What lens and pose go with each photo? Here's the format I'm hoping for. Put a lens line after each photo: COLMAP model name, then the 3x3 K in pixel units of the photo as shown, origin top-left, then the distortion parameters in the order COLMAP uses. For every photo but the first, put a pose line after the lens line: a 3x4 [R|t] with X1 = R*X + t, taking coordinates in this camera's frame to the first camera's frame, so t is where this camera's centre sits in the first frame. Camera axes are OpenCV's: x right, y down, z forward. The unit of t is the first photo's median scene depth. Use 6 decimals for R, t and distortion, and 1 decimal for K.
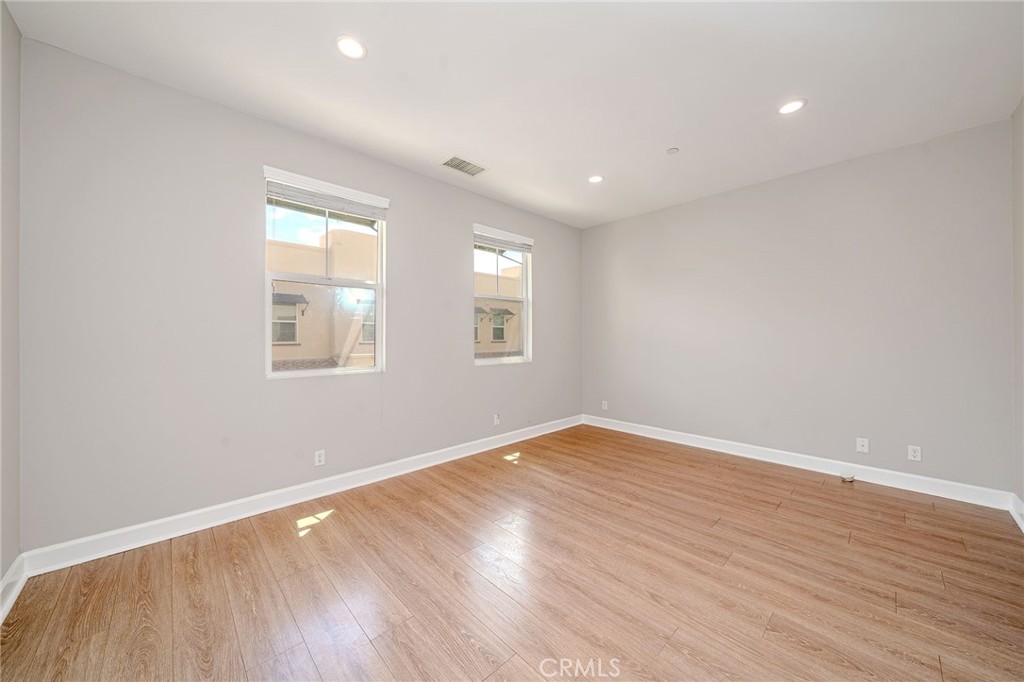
lens RADIAL K [[365.6, 0, 516.9], [0, 365.6, 338.9], [0, 0, 1]] dist [-0.004521, 0.000224]
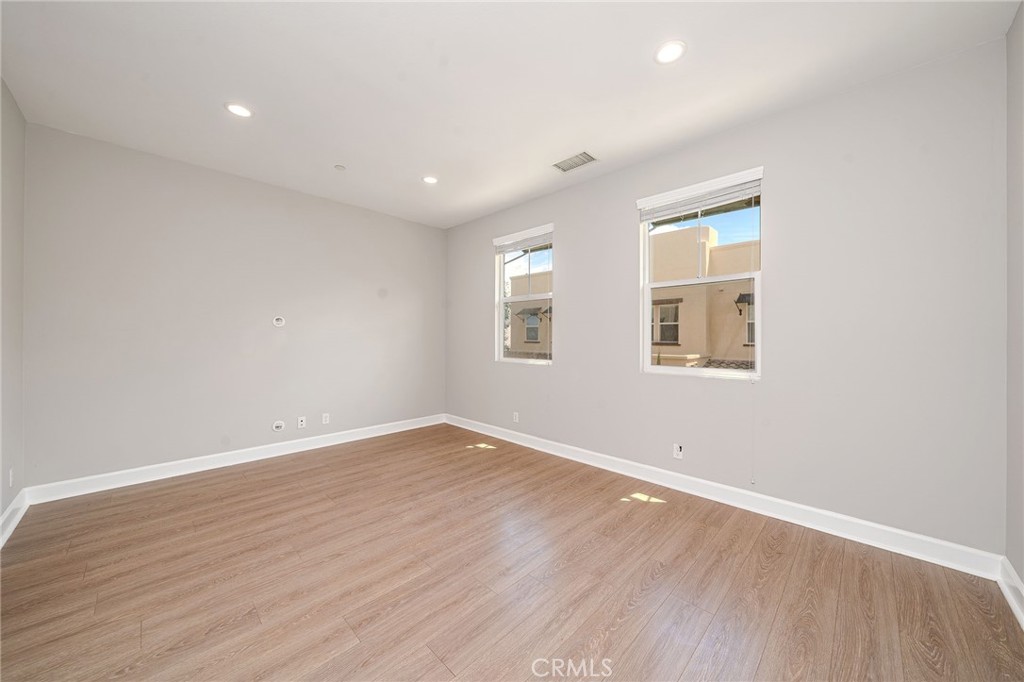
lens RADIAL K [[365.6, 0, 507.9], [0, 365.6, 339.5], [0, 0, 1]] dist [-0.004521, 0.000224]
pose [[0.014761, 0.009412, -0.999847, 0.961522], [-0.008727, 0.999919, 0.009284, -0.008103], [0.999853, 0.008588, 0.014842, 0.940122]]
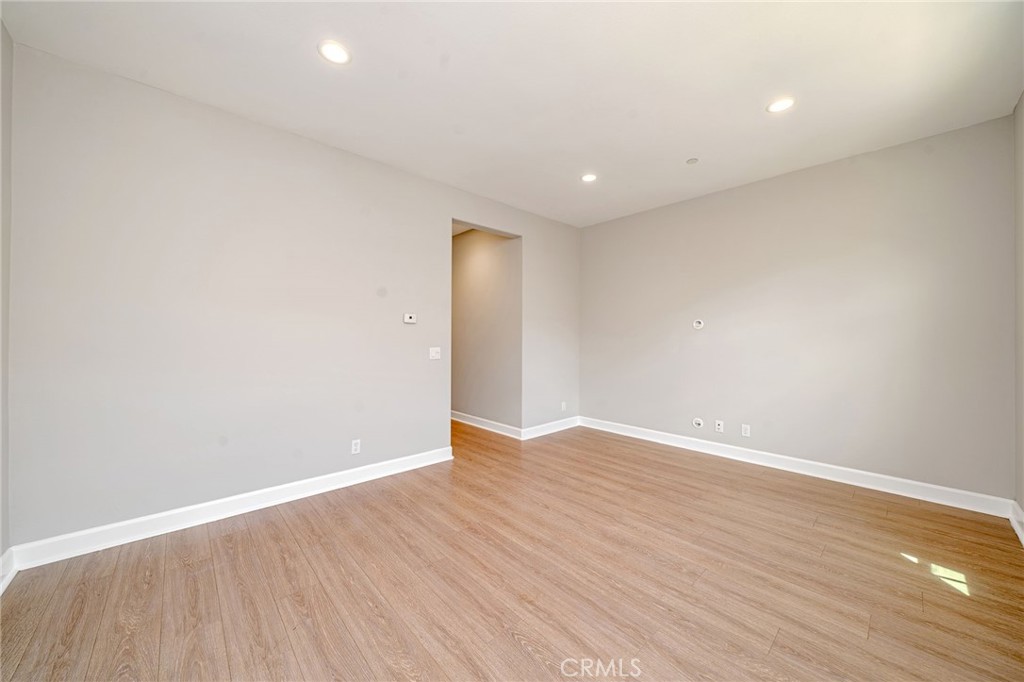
lens RADIAL K [[365.6, 0, 513.5], [0, 365.6, 338.8], [0, 0, 1]] dist [-0.004521, 0.000224]
pose [[-0.999492, -0.000358, 0.031860, 0.286006], [-0.000081, 0.999962, 0.008698, -0.009705], [-0.031862, 0.008691, -0.999454, 1.555144]]
